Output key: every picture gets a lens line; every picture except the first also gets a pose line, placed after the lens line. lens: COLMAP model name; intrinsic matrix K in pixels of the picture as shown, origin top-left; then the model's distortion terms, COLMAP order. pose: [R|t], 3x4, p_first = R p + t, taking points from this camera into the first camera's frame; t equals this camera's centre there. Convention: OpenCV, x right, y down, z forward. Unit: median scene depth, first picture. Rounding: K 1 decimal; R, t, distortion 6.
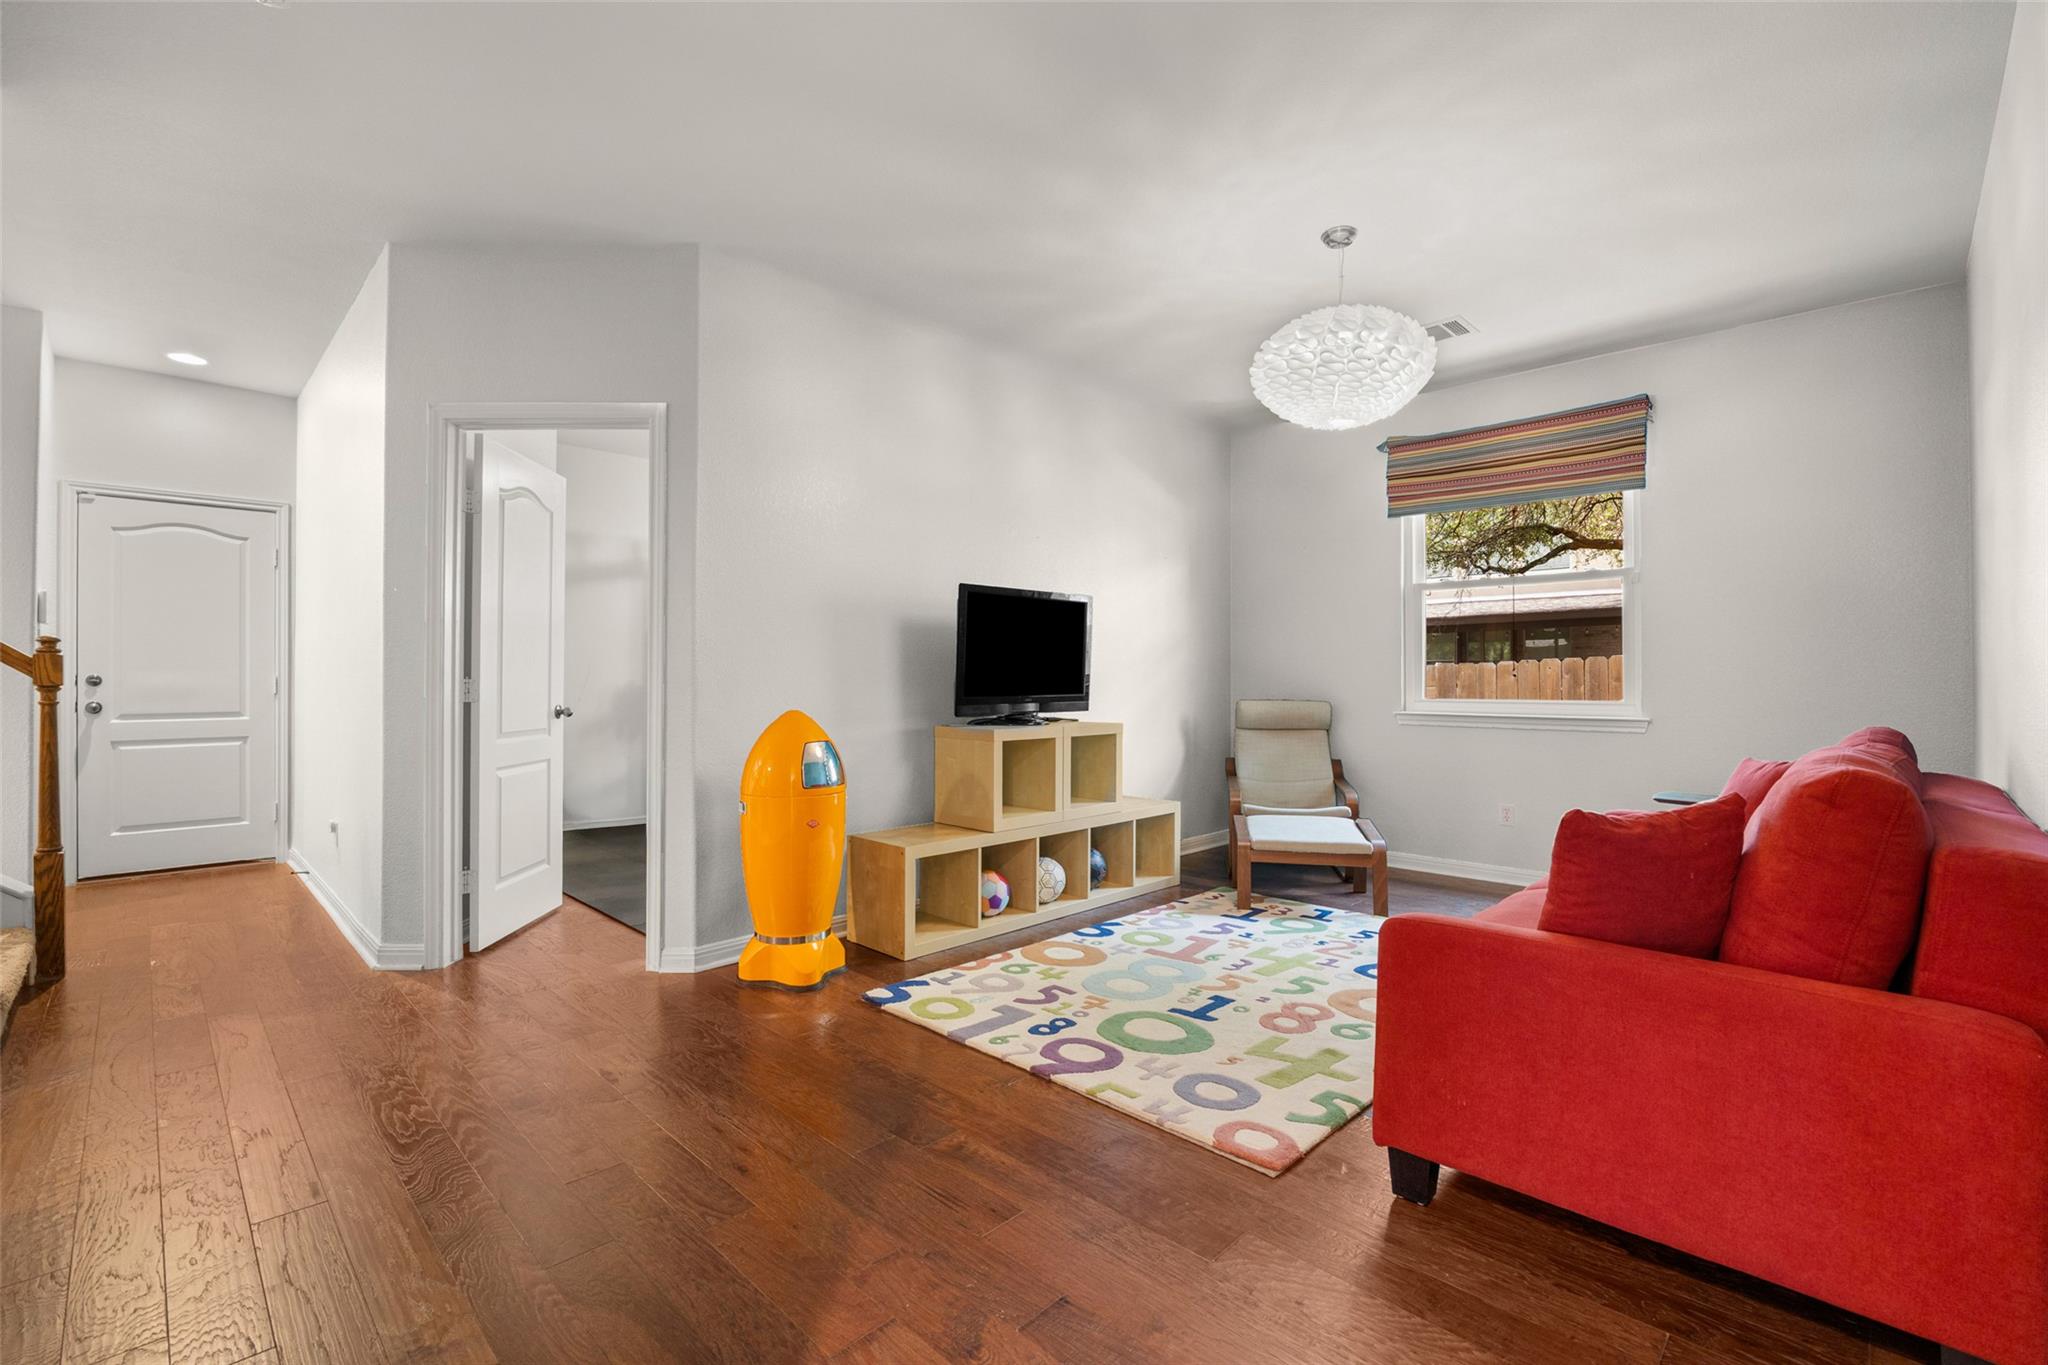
lens RADIAL K [[886.7, 0, 1023.1], [0, 886.7, 677.3], [0, 0, 1]] dist [-0.005034, -0.000102]
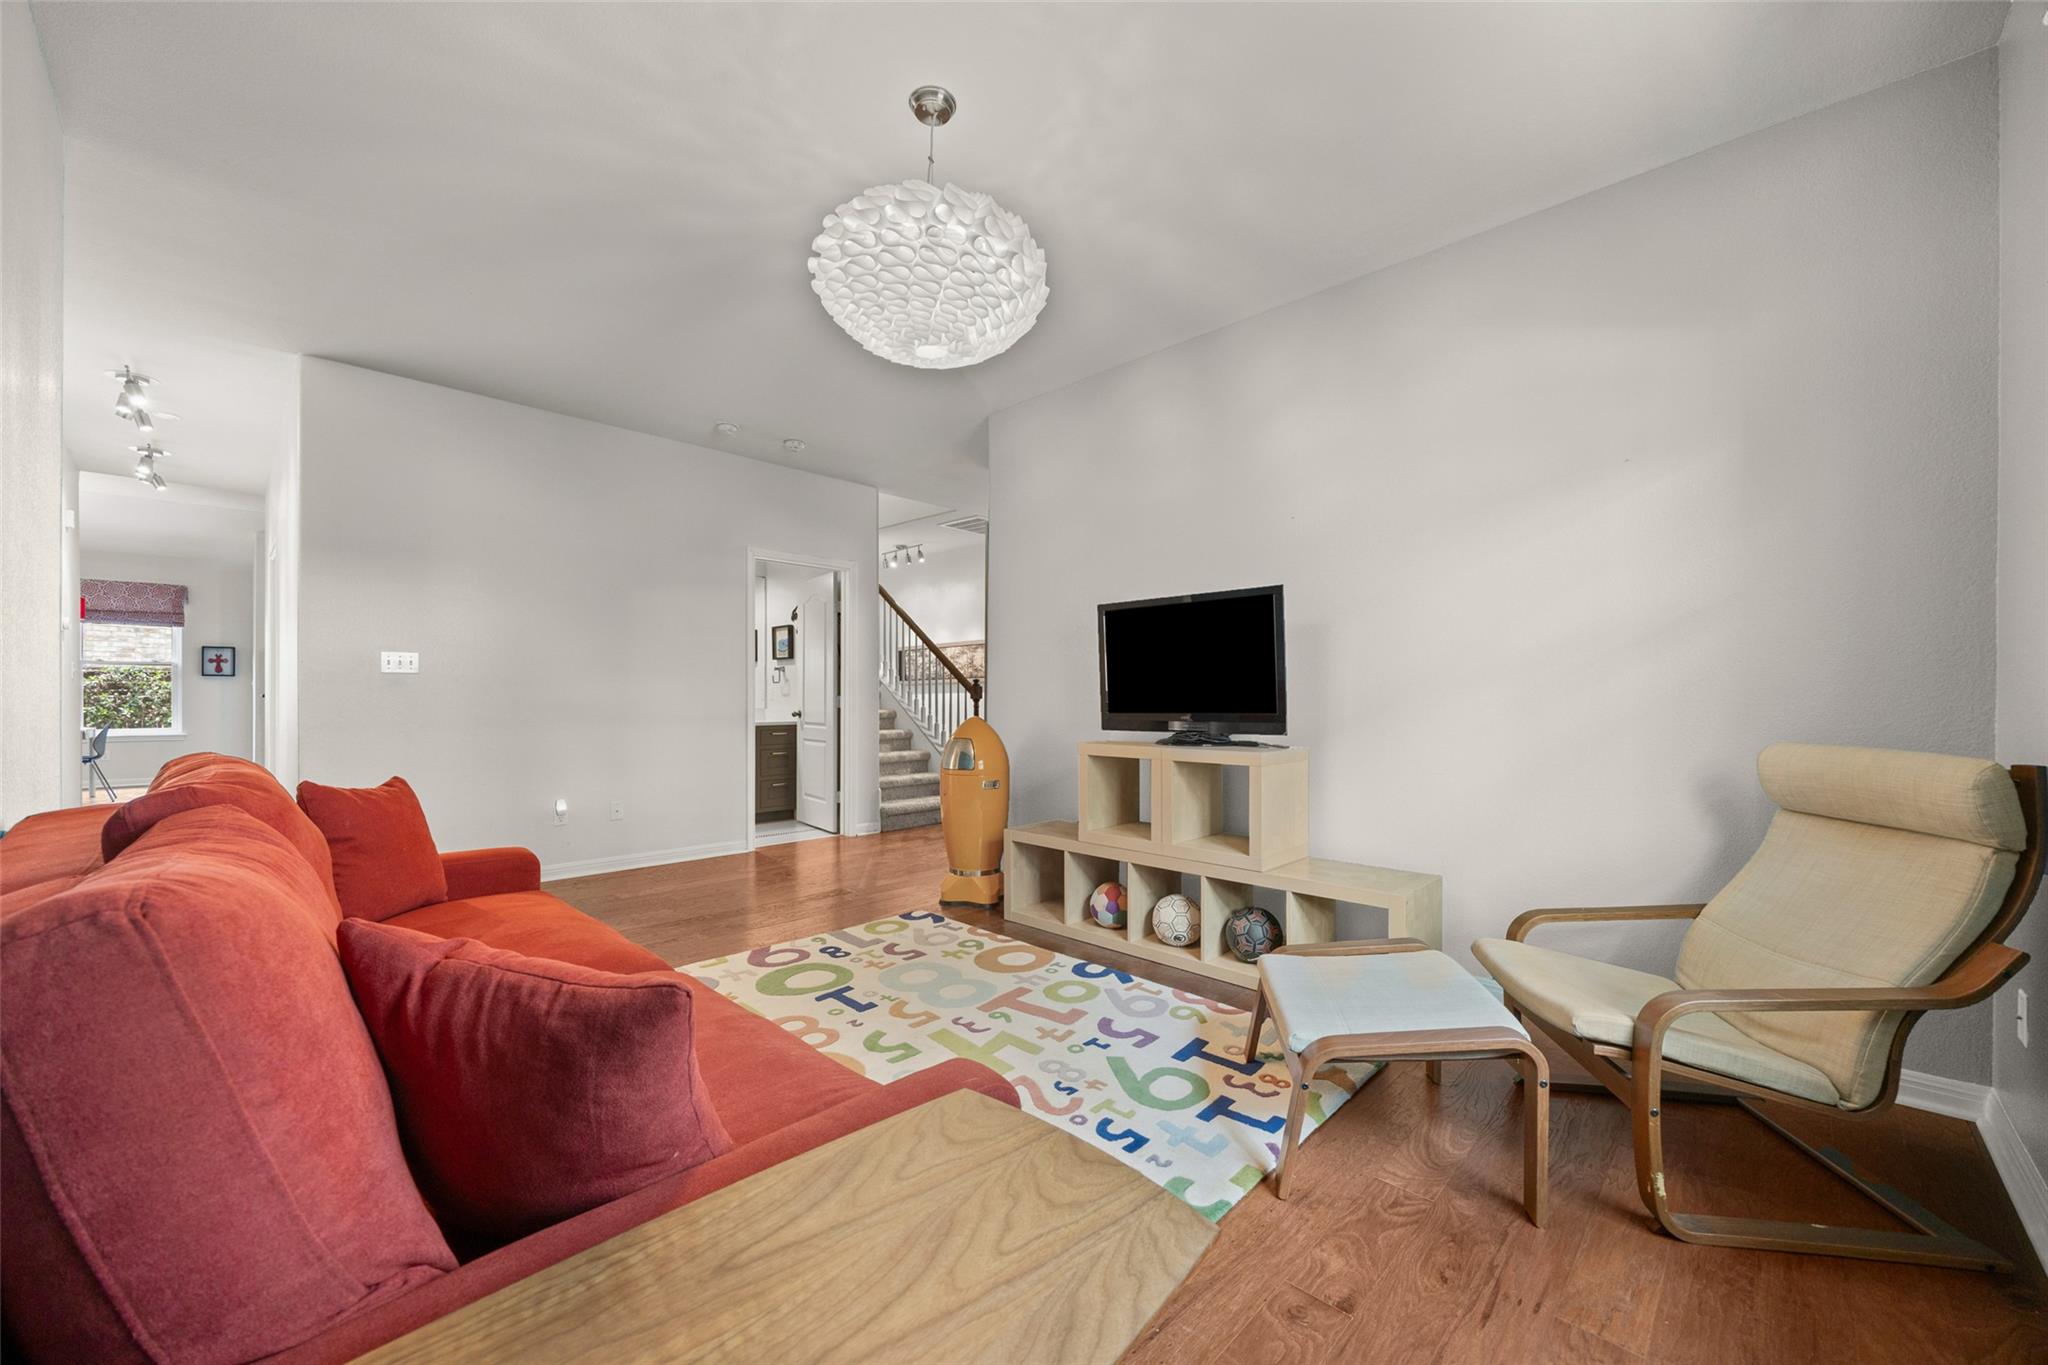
lens RADIAL K [[785.8, 0, 1023.0], [0, 785.8, 695.9], [0, 0, 1]] dist [-0.001623, 0.000154]
pose [[0.006883, -0.002370, -0.999974, 0.974446], [0.003247, 0.999992, -0.002347, 0.006831], [0.999971, -0.003231, 0.006891, 1.013667]]
